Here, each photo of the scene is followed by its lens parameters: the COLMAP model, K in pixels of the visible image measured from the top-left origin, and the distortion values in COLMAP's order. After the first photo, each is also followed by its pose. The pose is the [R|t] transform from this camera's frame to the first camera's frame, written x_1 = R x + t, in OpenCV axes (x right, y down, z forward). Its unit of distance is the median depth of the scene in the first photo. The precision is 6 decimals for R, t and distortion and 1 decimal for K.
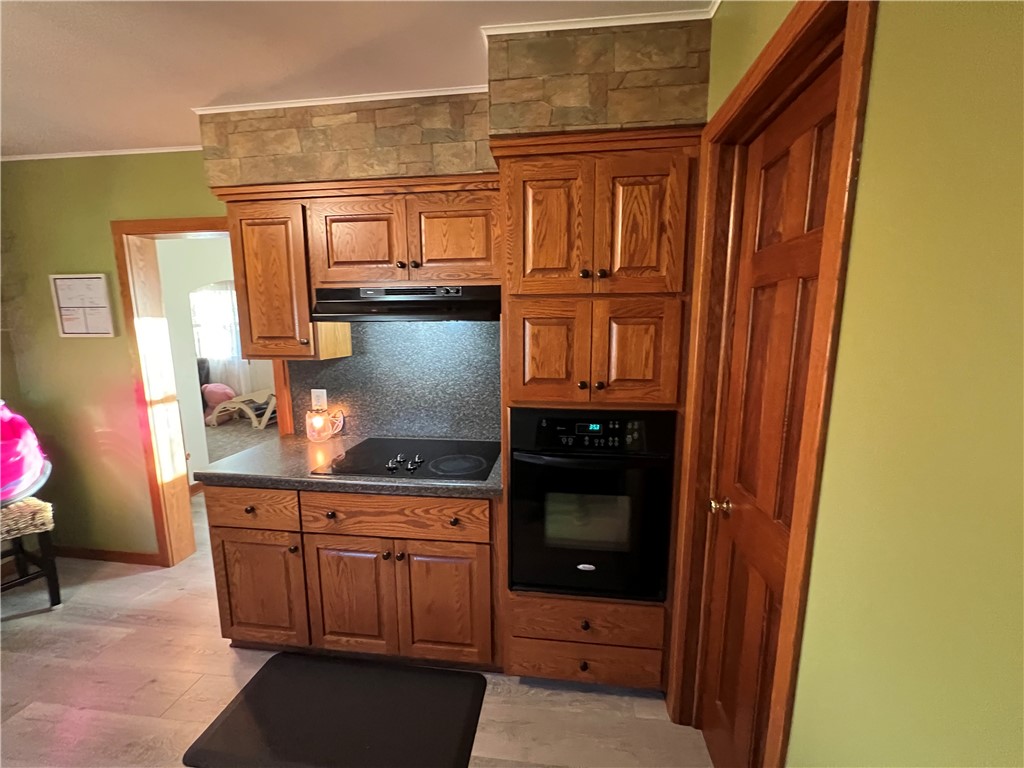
lens RADIAL K [[410.0, 0, 512.2], [0, 410.0, 386.4], [0, 0, 1]] dist [-0.001631, -0.000085]
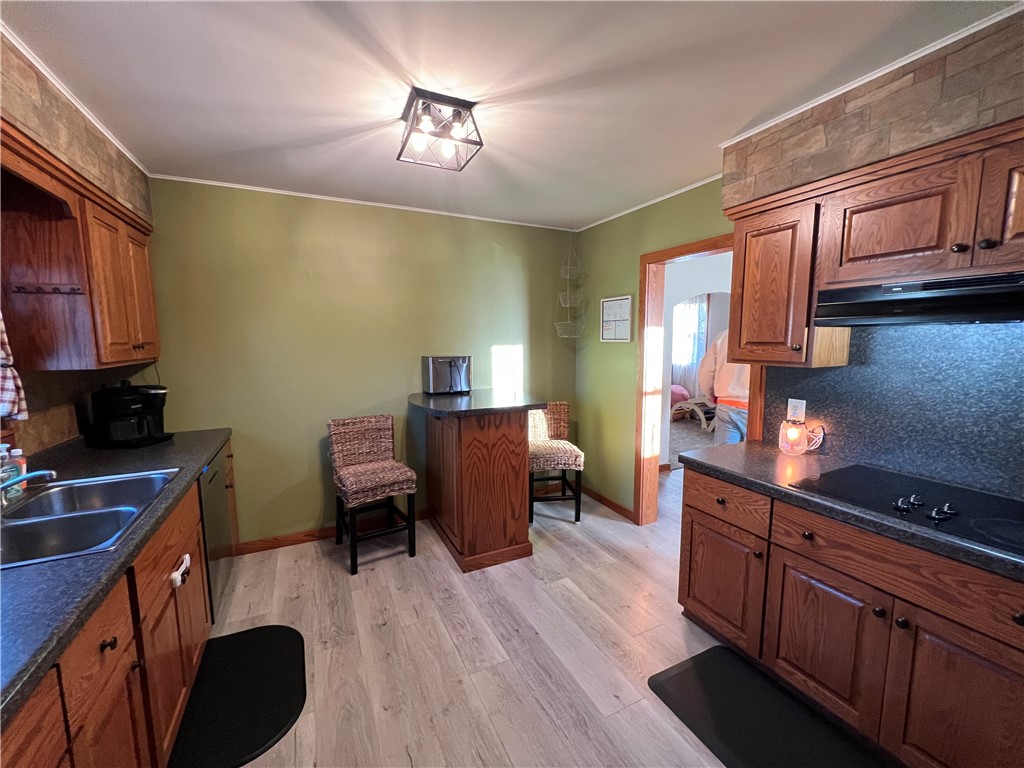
lens RADIAL K [[410.0, 0, 512.2], [0, 410.0, 386.4], [0, 0, 1]] dist [-0.001631, -0.000085]
pose [[0.550842, 0.098265, -0.828804, -0.071866], [-0.119125, 0.992134, 0.038456, 0.023268], [0.826064, 0.077548, 0.558215, -0.074526]]
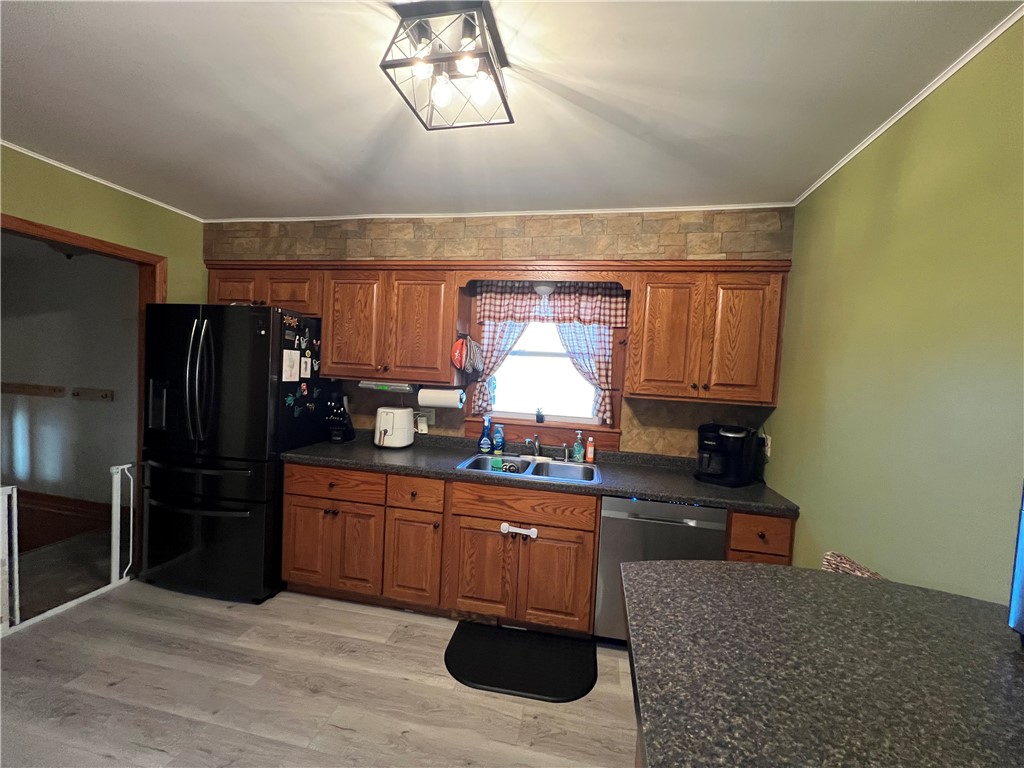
lens RADIAL K [[410.0, 0, 512.2], [0, 410.0, 386.4], [0, 0, 1]] dist [-0.001631, -0.000085]
pose [[-0.996211, -0.053906, 0.068249, -1.123760], [-0.040044, 0.980916, 0.190261, -0.128911], [-0.077203, 0.186808, -0.979358, 0.941418]]
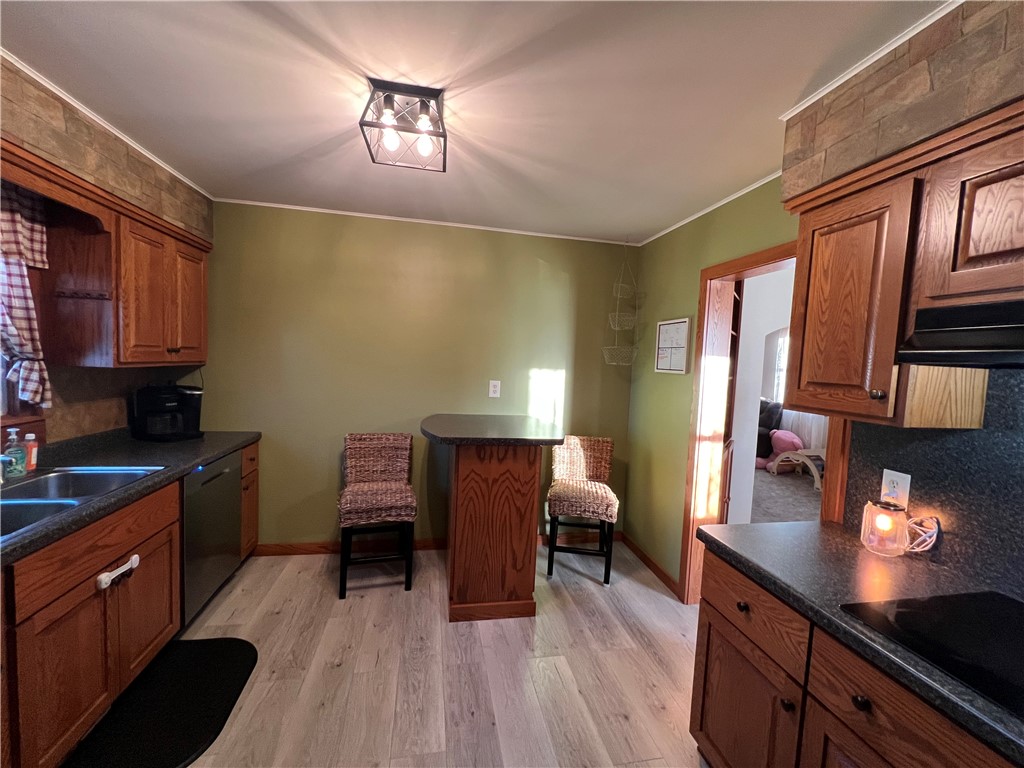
lens RADIAL K [[410.0, 0, 512.2], [0, 410.0, 386.4], [0, 0, 1]] dist [-0.001631, -0.000085]
pose [[0.312164, 0.079609, -0.946687, -0.087370], [-0.187140, 0.982111, 0.020880, -0.029215], [0.931414, 0.170645, 0.321477, 0.272246]]
